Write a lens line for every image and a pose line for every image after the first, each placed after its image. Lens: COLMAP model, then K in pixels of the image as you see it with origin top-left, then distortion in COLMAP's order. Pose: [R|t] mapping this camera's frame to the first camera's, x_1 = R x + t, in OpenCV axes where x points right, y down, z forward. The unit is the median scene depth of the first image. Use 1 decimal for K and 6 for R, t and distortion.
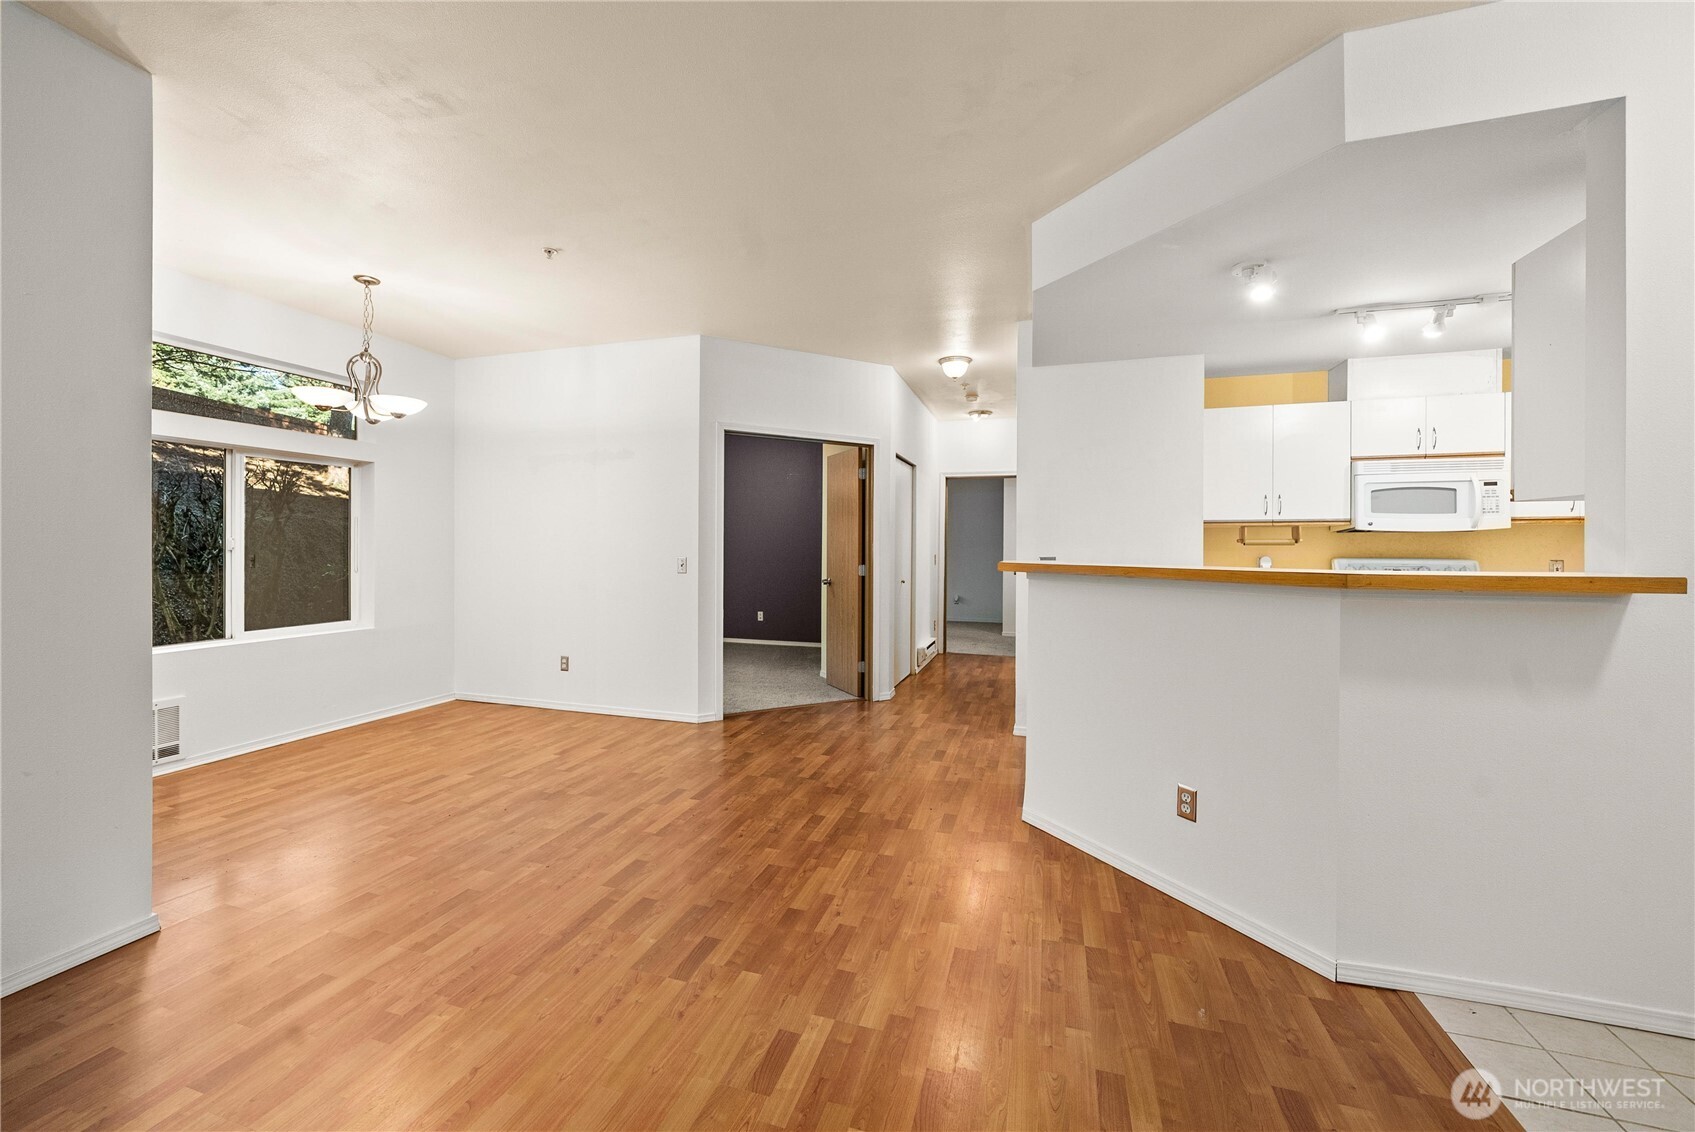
lens RADIAL K [[643.5, 0, 862.1], [0, 643.5, 556.6], [0, 0, 1]] dist [0.009986, -0.000444]
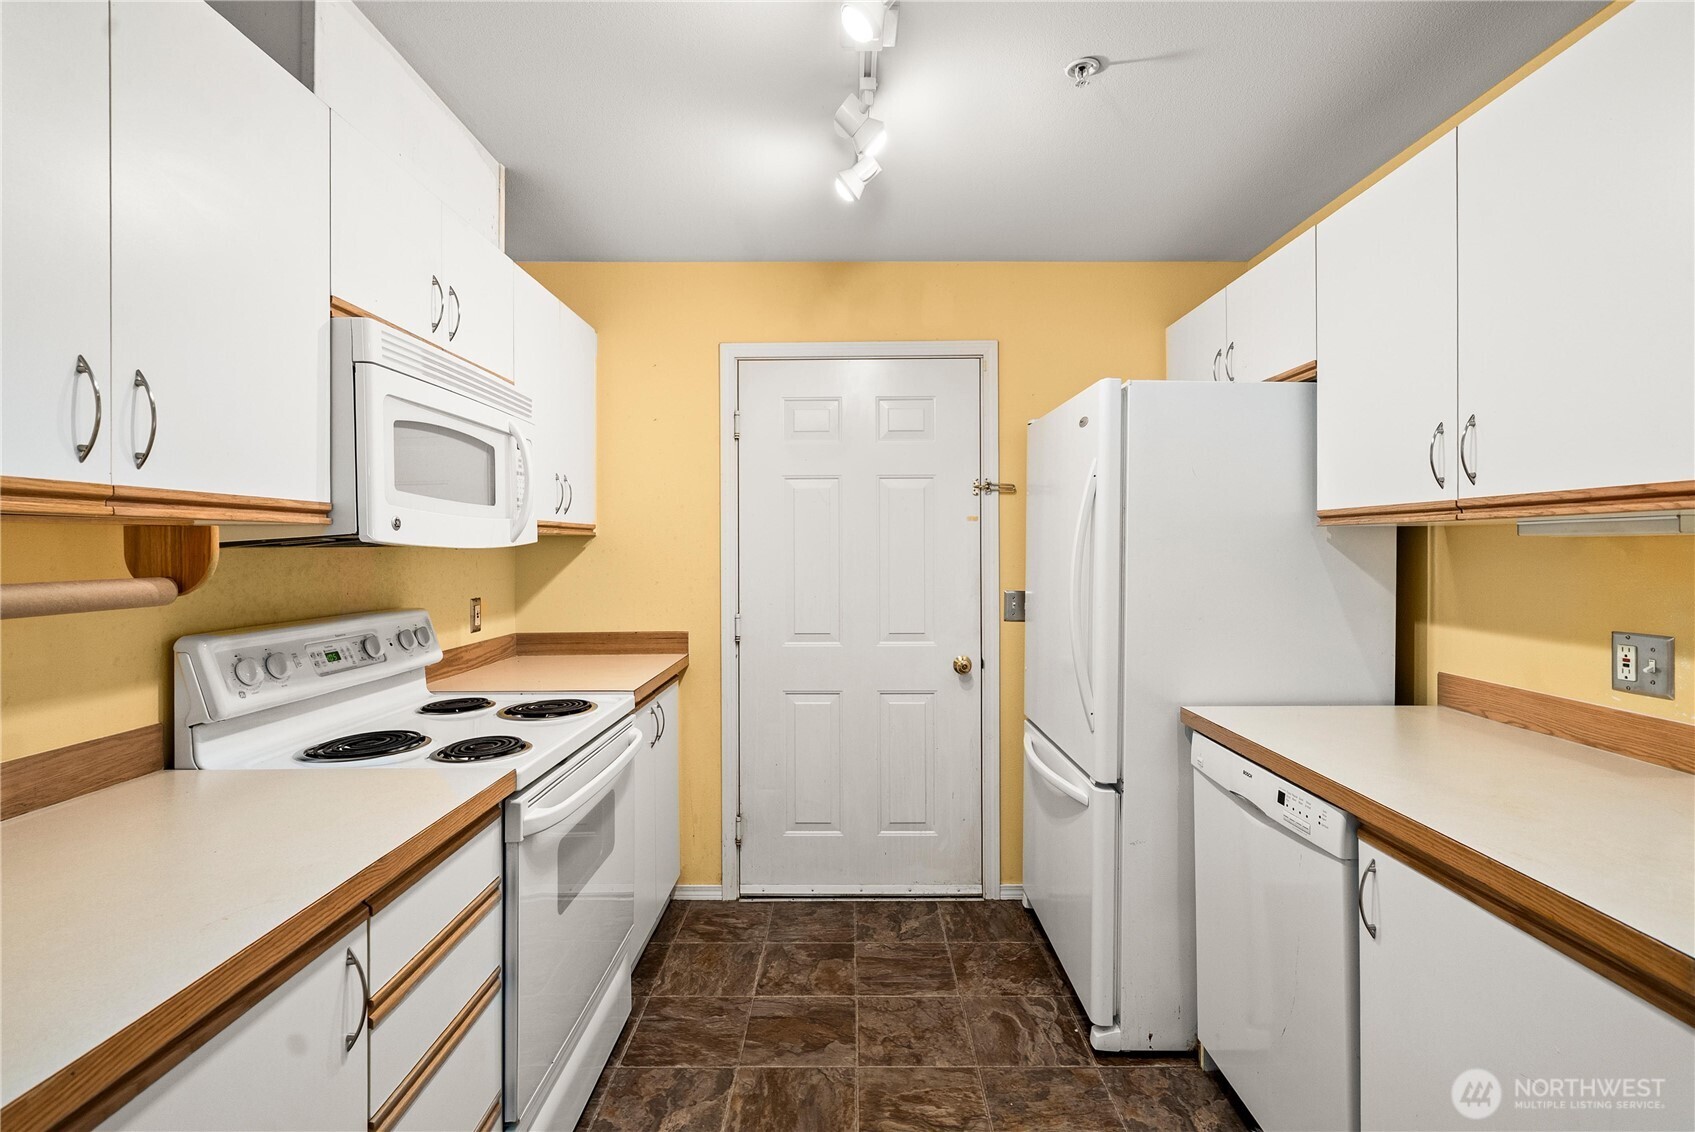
lens RADIAL K [[769.8, 0, 859.7], [0, 769.8, 560.9], [0, 0, 1]] dist [0.002636, 0.002851]
pose [[-0.257531, -0.018230, 0.966098, 0.364258], [0.017247, 0.999576, 0.023459, -0.038294], [-0.966116, 0.022704, -0.257107, 0.898243]]
